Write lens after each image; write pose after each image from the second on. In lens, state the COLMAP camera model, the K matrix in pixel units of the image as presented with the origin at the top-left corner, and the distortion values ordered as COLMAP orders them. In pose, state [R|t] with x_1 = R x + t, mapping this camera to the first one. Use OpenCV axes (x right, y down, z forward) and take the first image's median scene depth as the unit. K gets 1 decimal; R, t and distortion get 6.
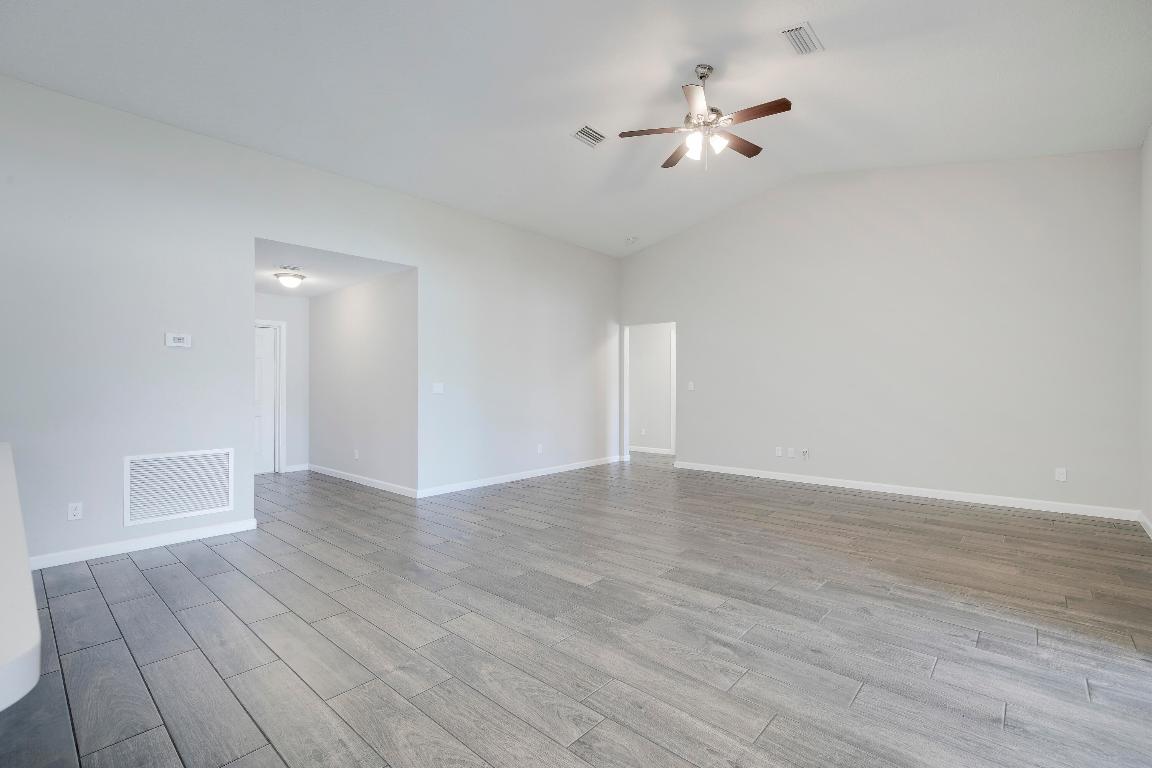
lens RADIAL K [[496.2, 0, 574.6], [0, 496.2, 386.5], [0, 0, 1]] dist [0.002800, -0.000824]
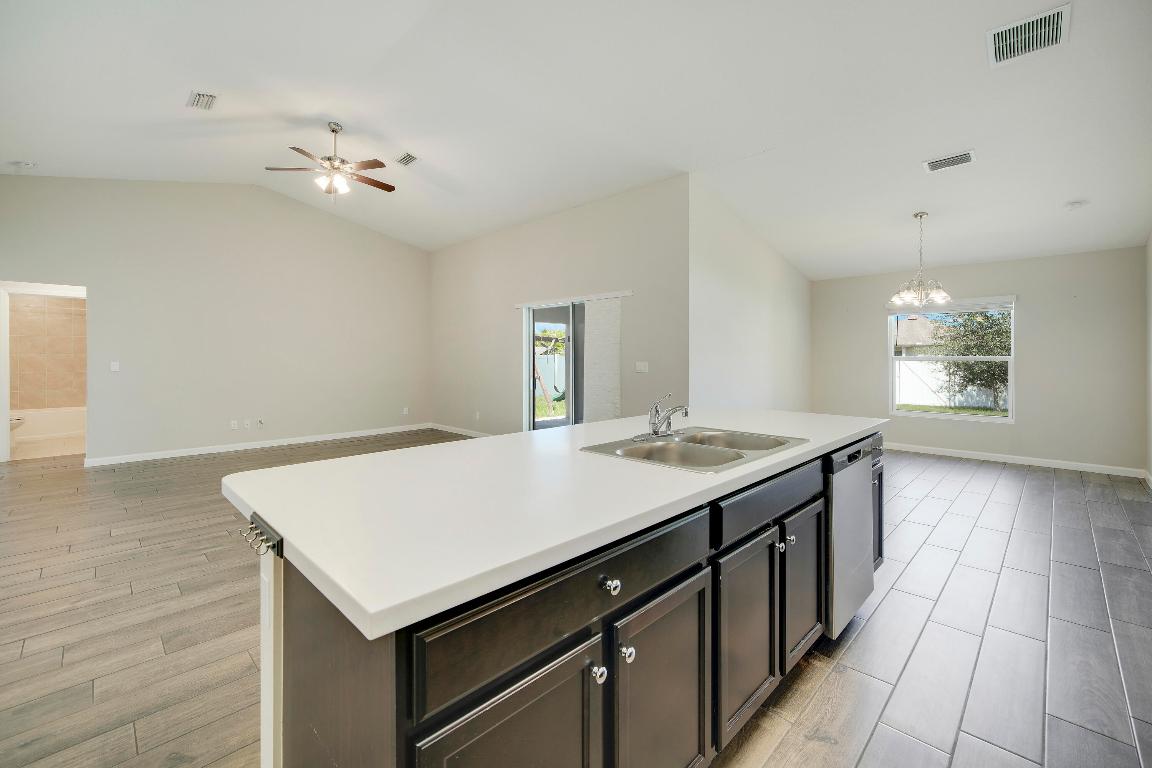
lens RADIAL K [[496.2, 0, 576.4], [0, 496.2, 360.4], [0, 0, 1]] dist [0.002800, -0.000824]
pose [[0.057465, 0.003176, 0.998342, -1.018507], [-0.002302, 0.999993, -0.003048, -0.016643], [-0.998345, -0.002123, 0.057471, 0.309620]]
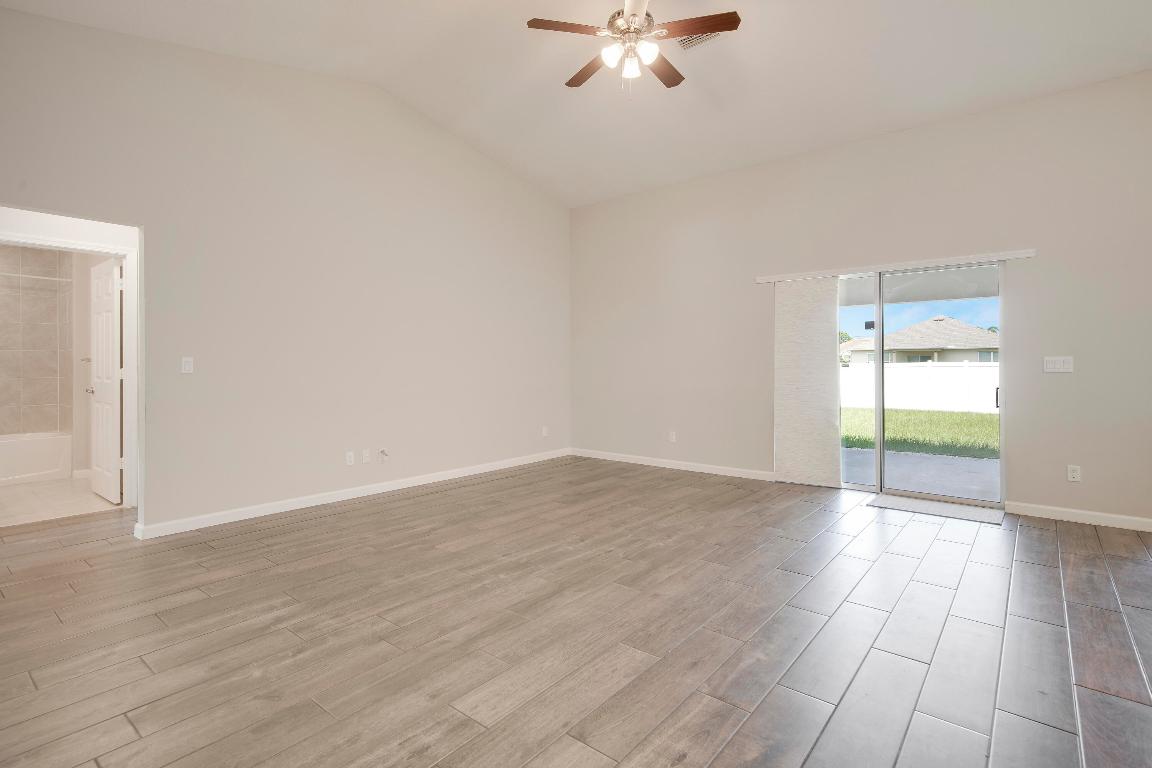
lens RADIAL K [[555.1, 0, 577.6], [0, 555.1, 368.6], [0, 0, 1]] dist [0.004857, 0.003290]
pose [[-0.050052, 0.001991, 0.998745, -0.630845], [0.000955, 0.999998, -0.001946, 0.007288], [-0.998746, 0.000857, -0.050053, 1.143979]]
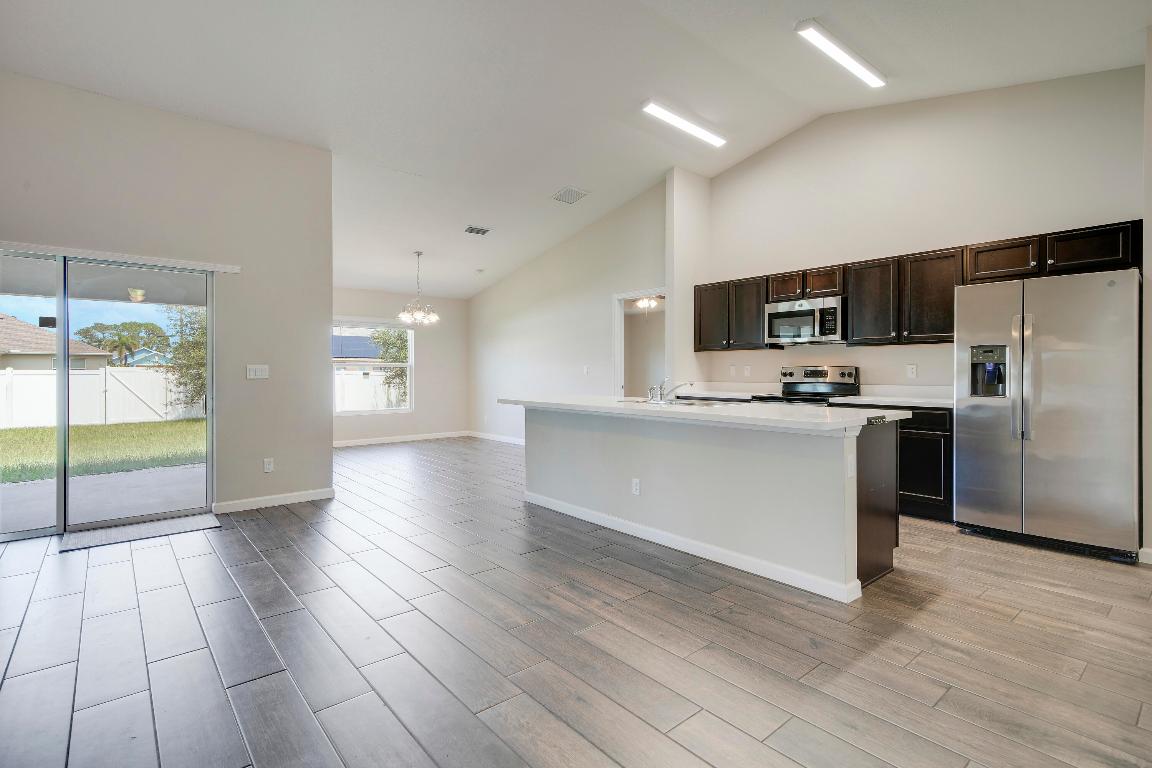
lens RADIAL K [[555.1, 0, 578.9], [0, 555.1, 374.1], [0, 0, 1]] dist [0.004857, 0.003290]
pose [[-0.992405, 0.009068, 0.122678, -0.455635], [0.009662, 0.999944, 0.004252, 0.003998], [-0.122633, 0.005405, -0.992437, 1.286873]]
